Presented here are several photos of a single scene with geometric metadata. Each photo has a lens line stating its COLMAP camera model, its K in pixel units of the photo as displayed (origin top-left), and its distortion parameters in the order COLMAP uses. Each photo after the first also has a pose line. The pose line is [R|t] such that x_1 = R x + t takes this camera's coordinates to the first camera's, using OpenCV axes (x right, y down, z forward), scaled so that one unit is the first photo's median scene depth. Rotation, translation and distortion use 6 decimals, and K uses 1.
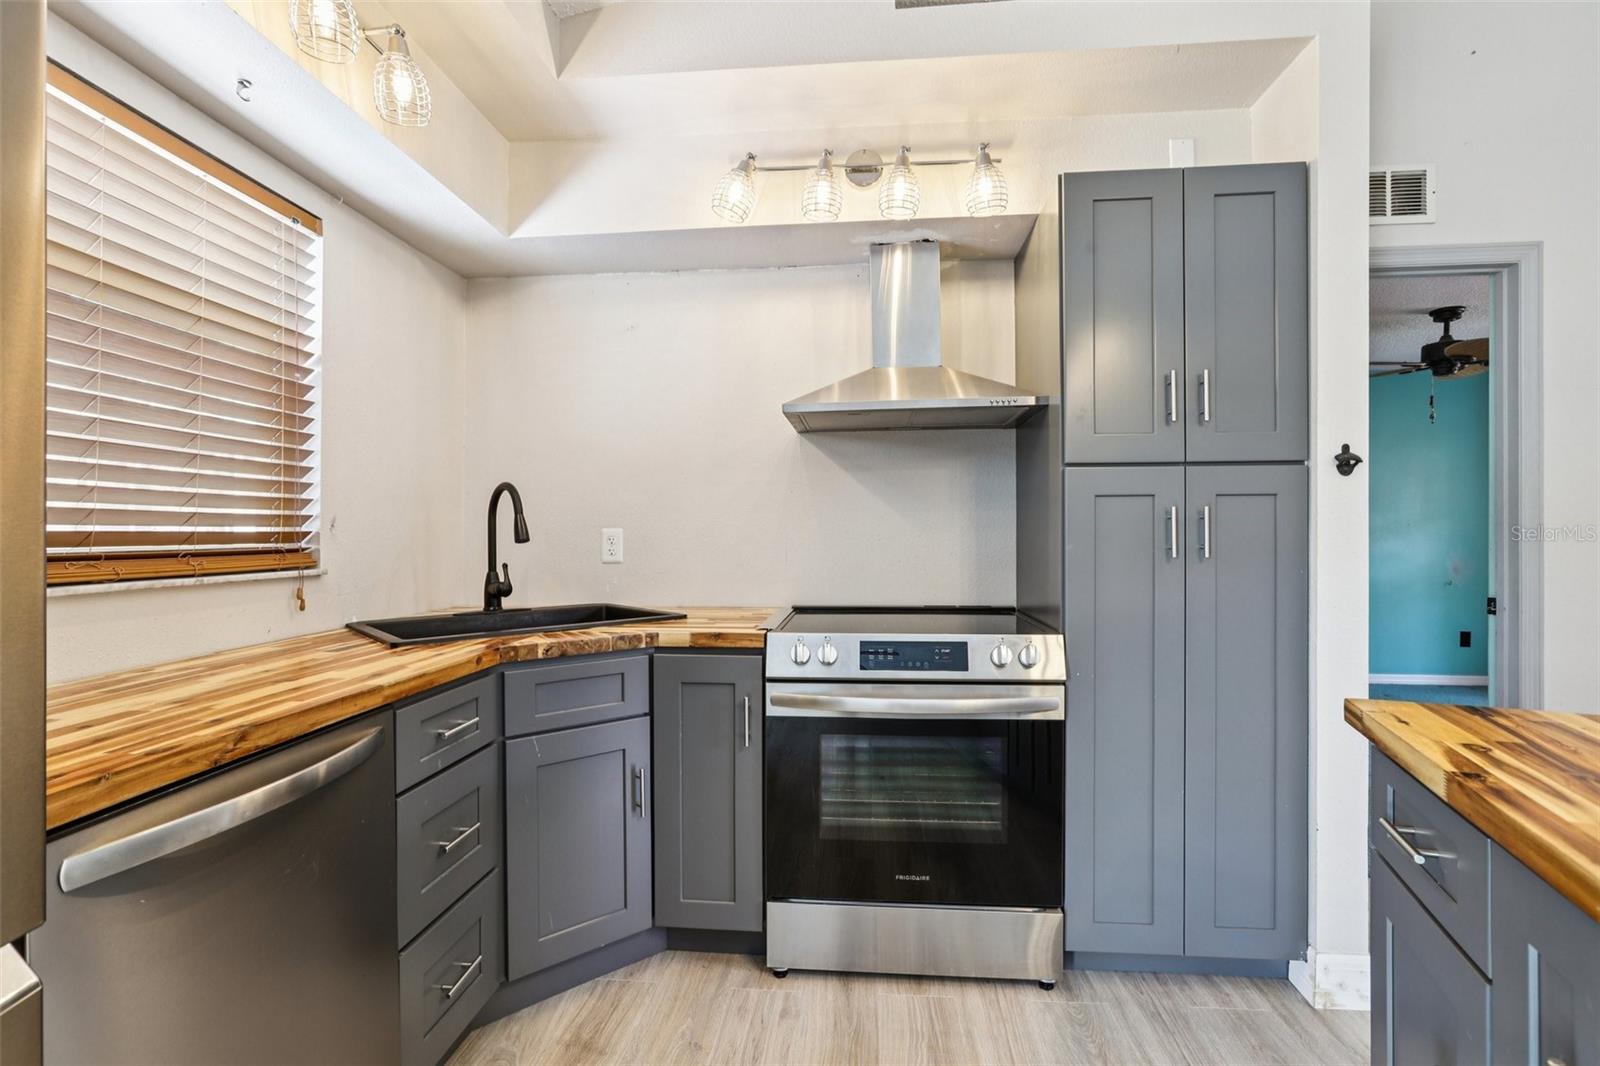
lens RADIAL K [[731.6, 0, 801.9], [0, 731.6, 531.3], [0, 0, 1]] dist [-0.037377, 0.012747]
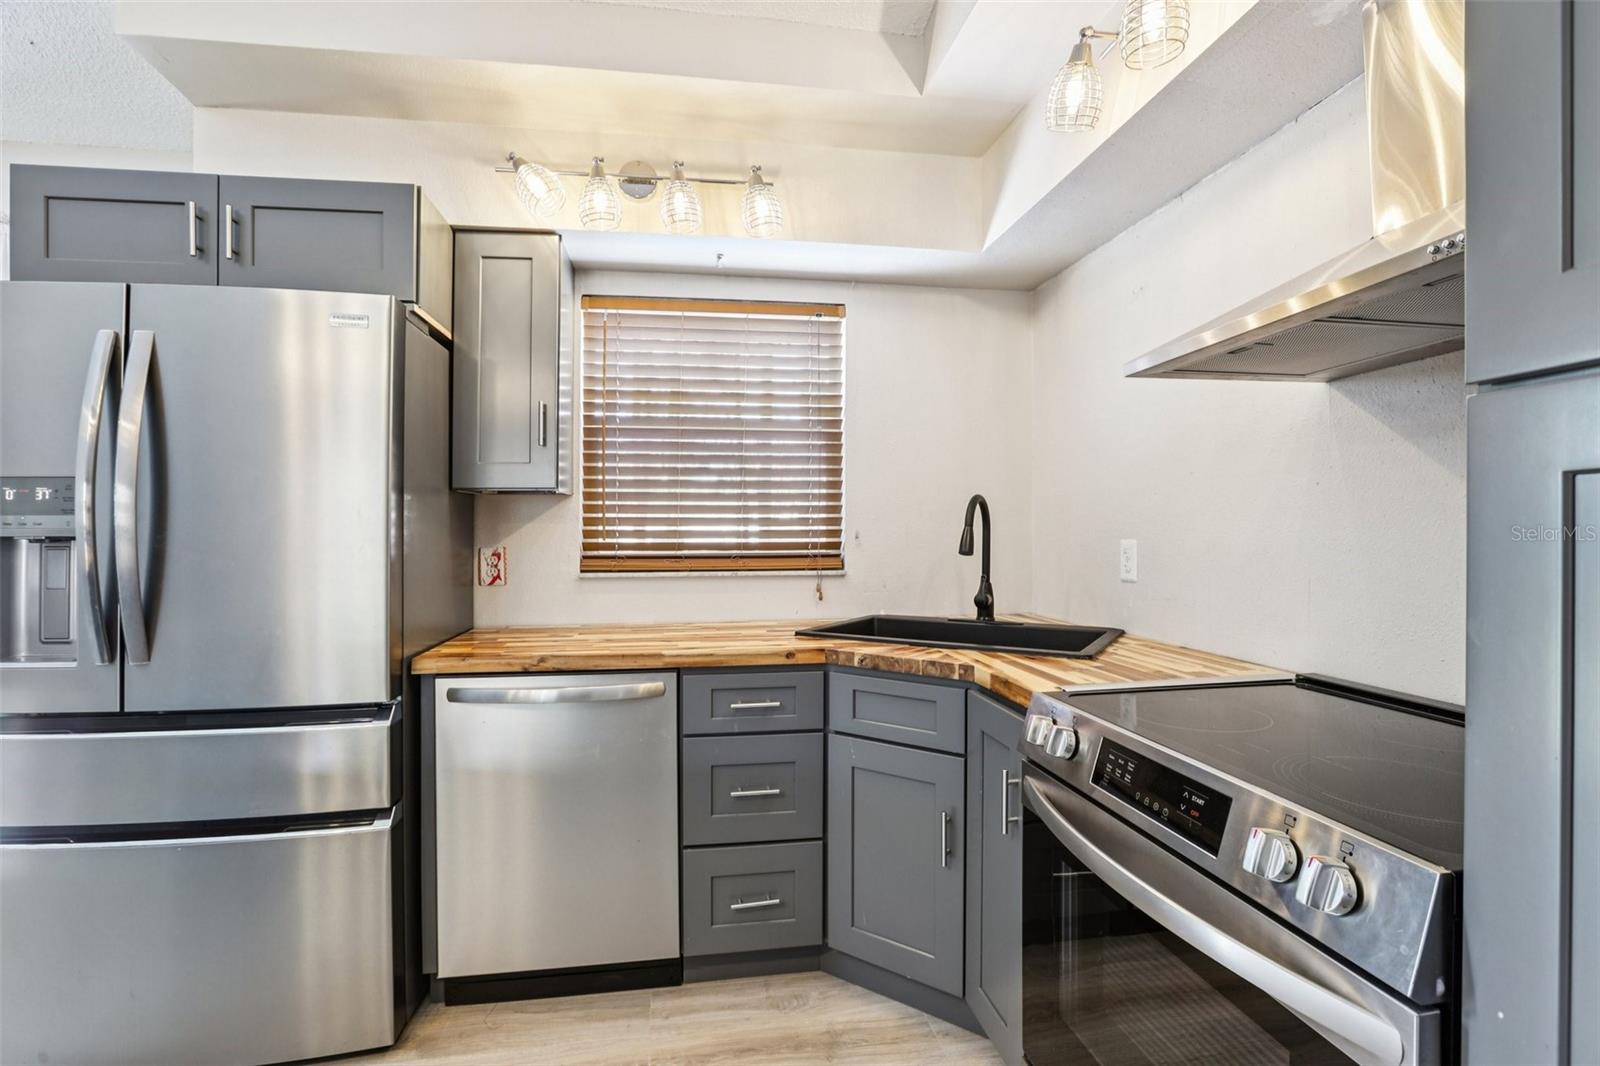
lens RADIAL K [[731.6, 0, 783.6], [0, 731.6, 520.3], [0, 0, 1]] dist [-0.037377, 0.012747]
pose [[0.236073, -0.010519, -0.971678, 0.611278], [0.004010, 0.999943, -0.009851, -0.027030], [0.971727, -0.001571, 0.236102, 0.595686]]
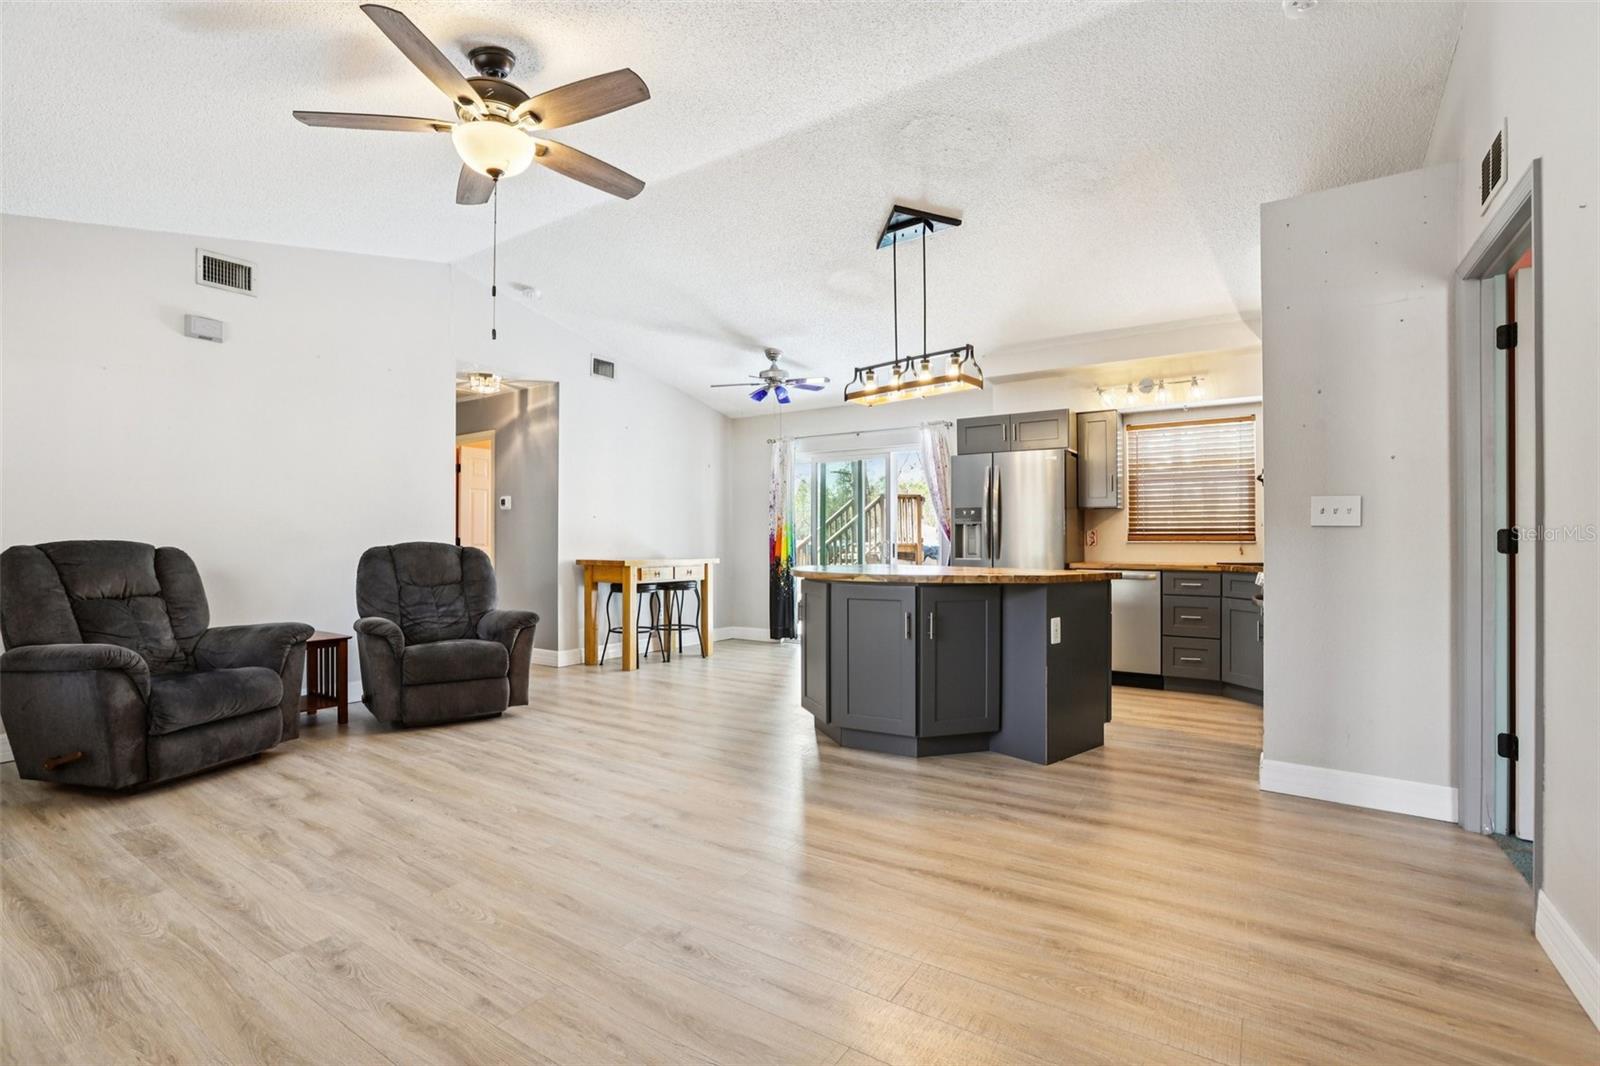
lens RADIAL K [[731.6, 0, 776.5], [0, 731.6, 532.8], [0, 0, 1]] dist [-0.037377, 0.012747]
pose [[-0.487767, -0.013144, -0.872875, 2.712056], [-0.001833, 0.999900, -0.014033, 0.062645], [0.872972, -0.005245, -0.487742, 0.755789]]
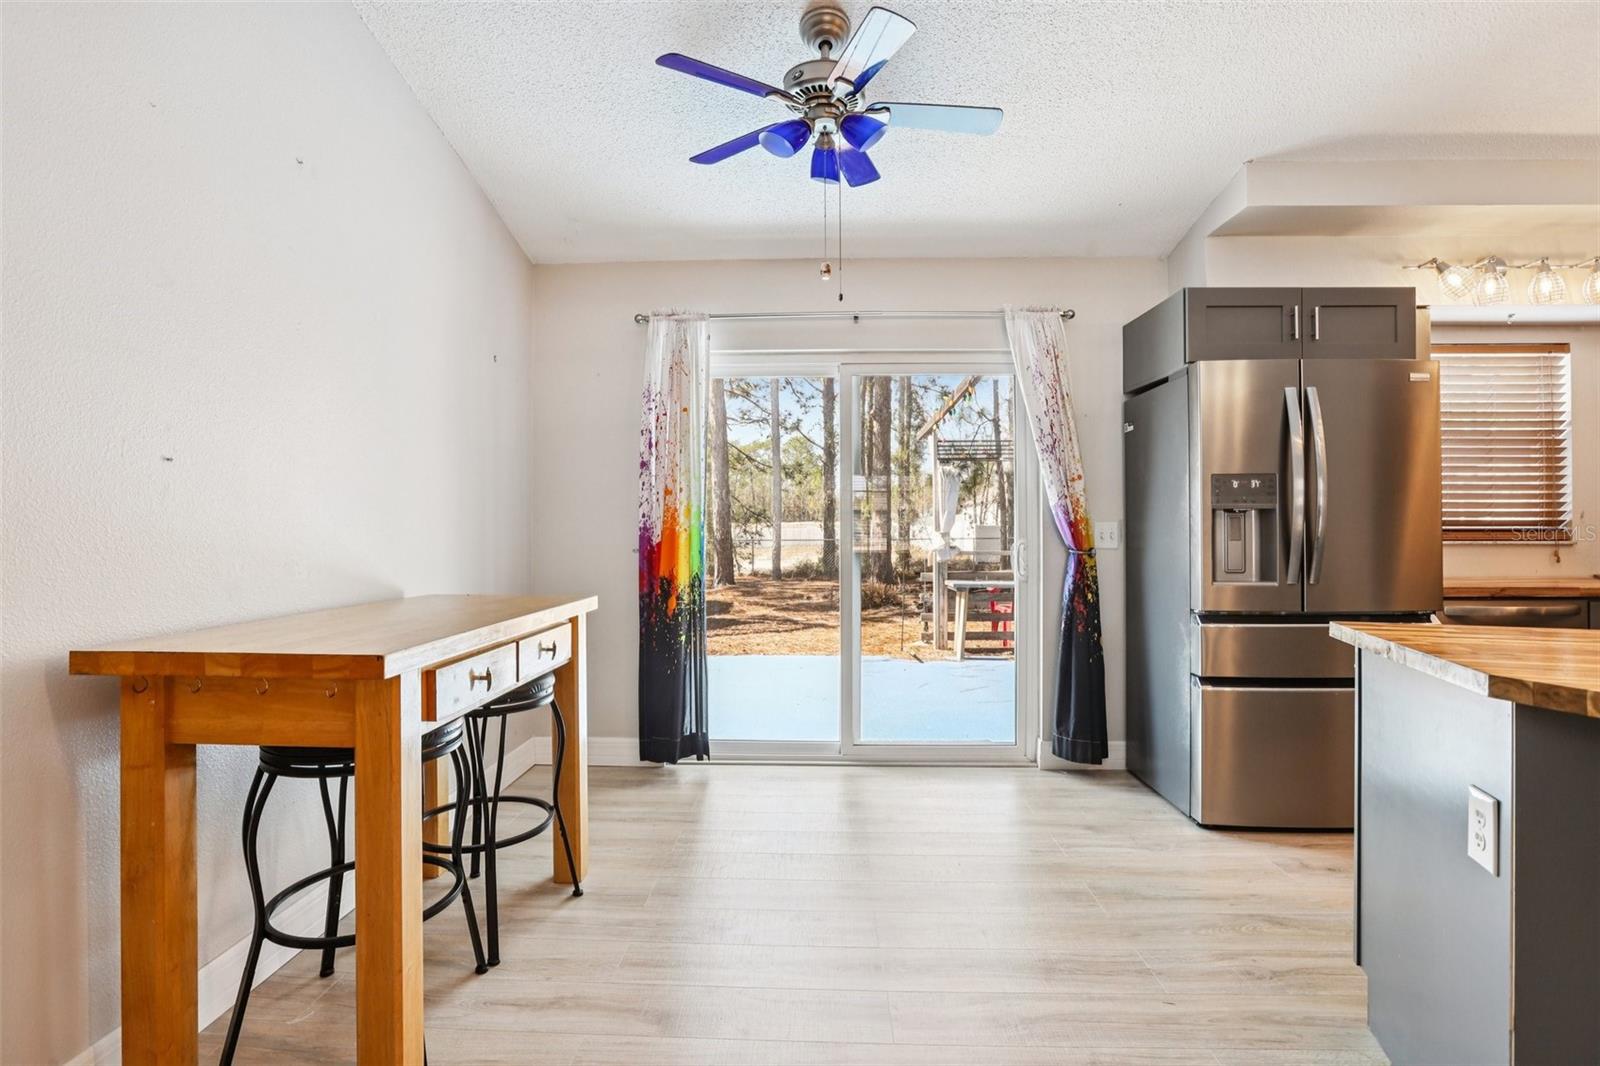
lens RADIAL K [[731.6, 0, 803.5], [0, 731.6, 526.6], [0, 0, 1]] dist [-0.037377, 0.012747]
pose [[0.066888, -0.005853, -0.997743, 0.972241], [0.003022, 0.999979, -0.005663, 0.020966], [0.997756, -0.002636, 0.066904, -1.020851]]
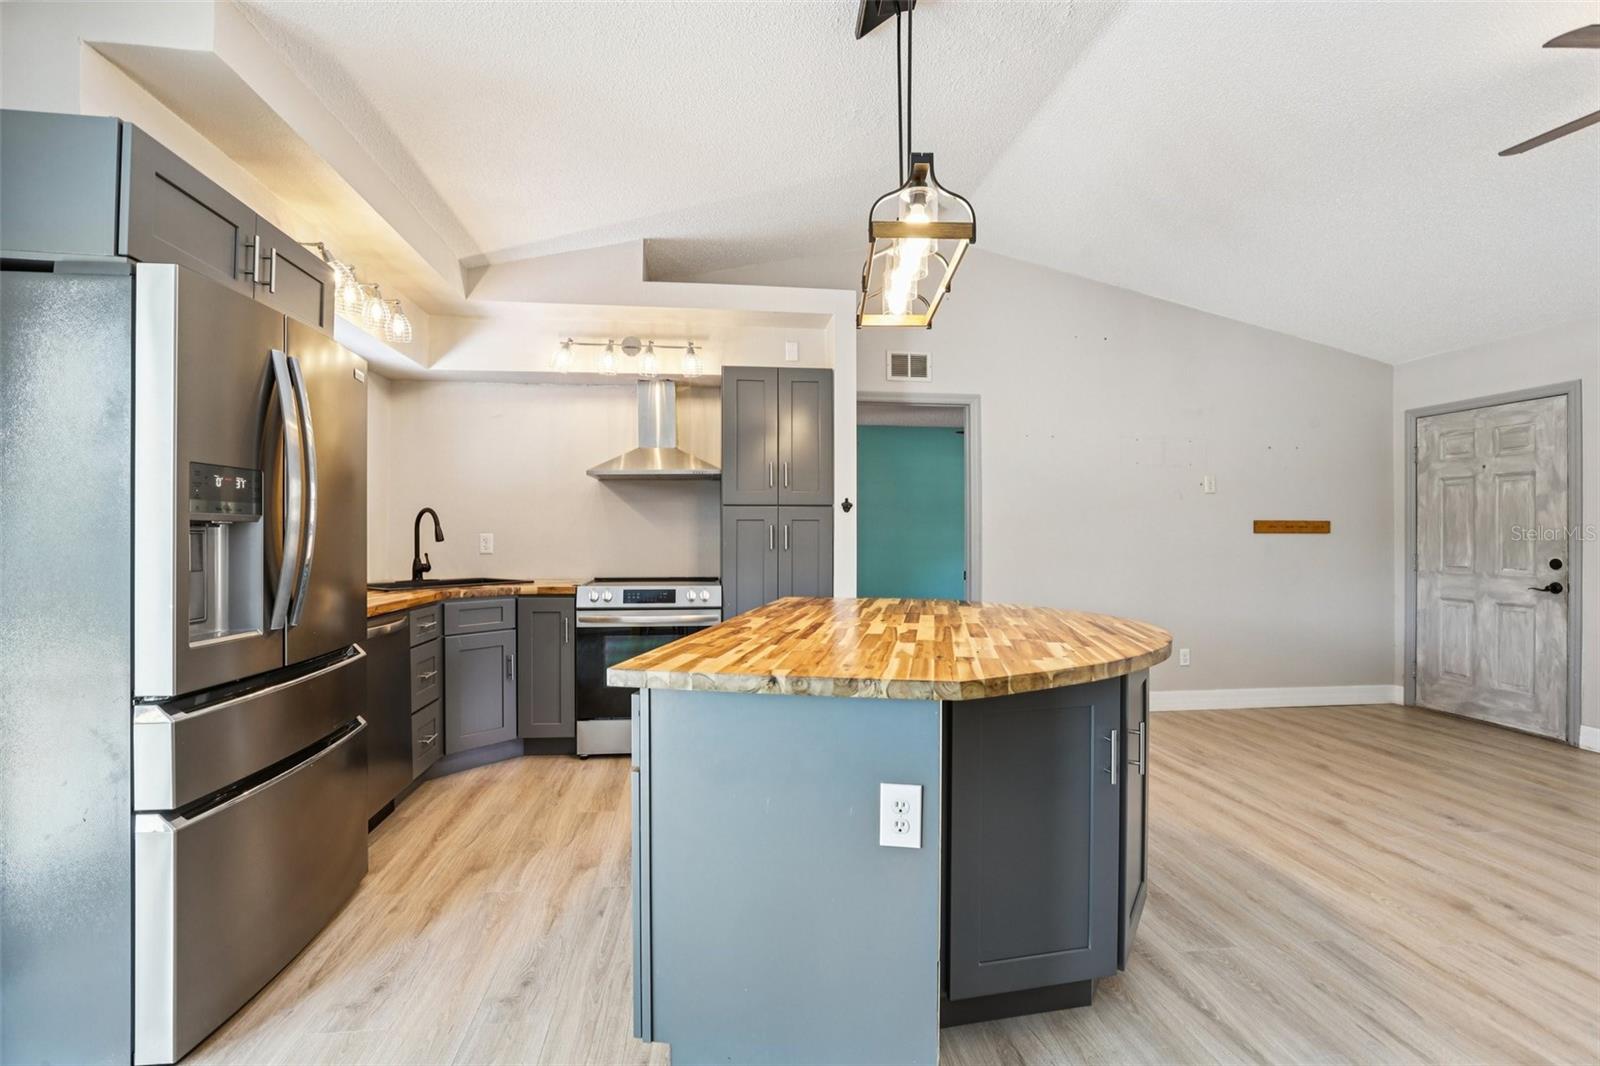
lens RADIAL K [[731.6, 0, 797.1], [0, 731.6, 536.2], [0, 0, 1]] dist [-0.037377, 0.012747]
pose [[0.977145, 0.003577, 0.212544, 0.117639], [-0.003985, 0.999991, 0.001490, -0.004993], [-0.212536, -0.002303, 0.977150, -1.094977]]
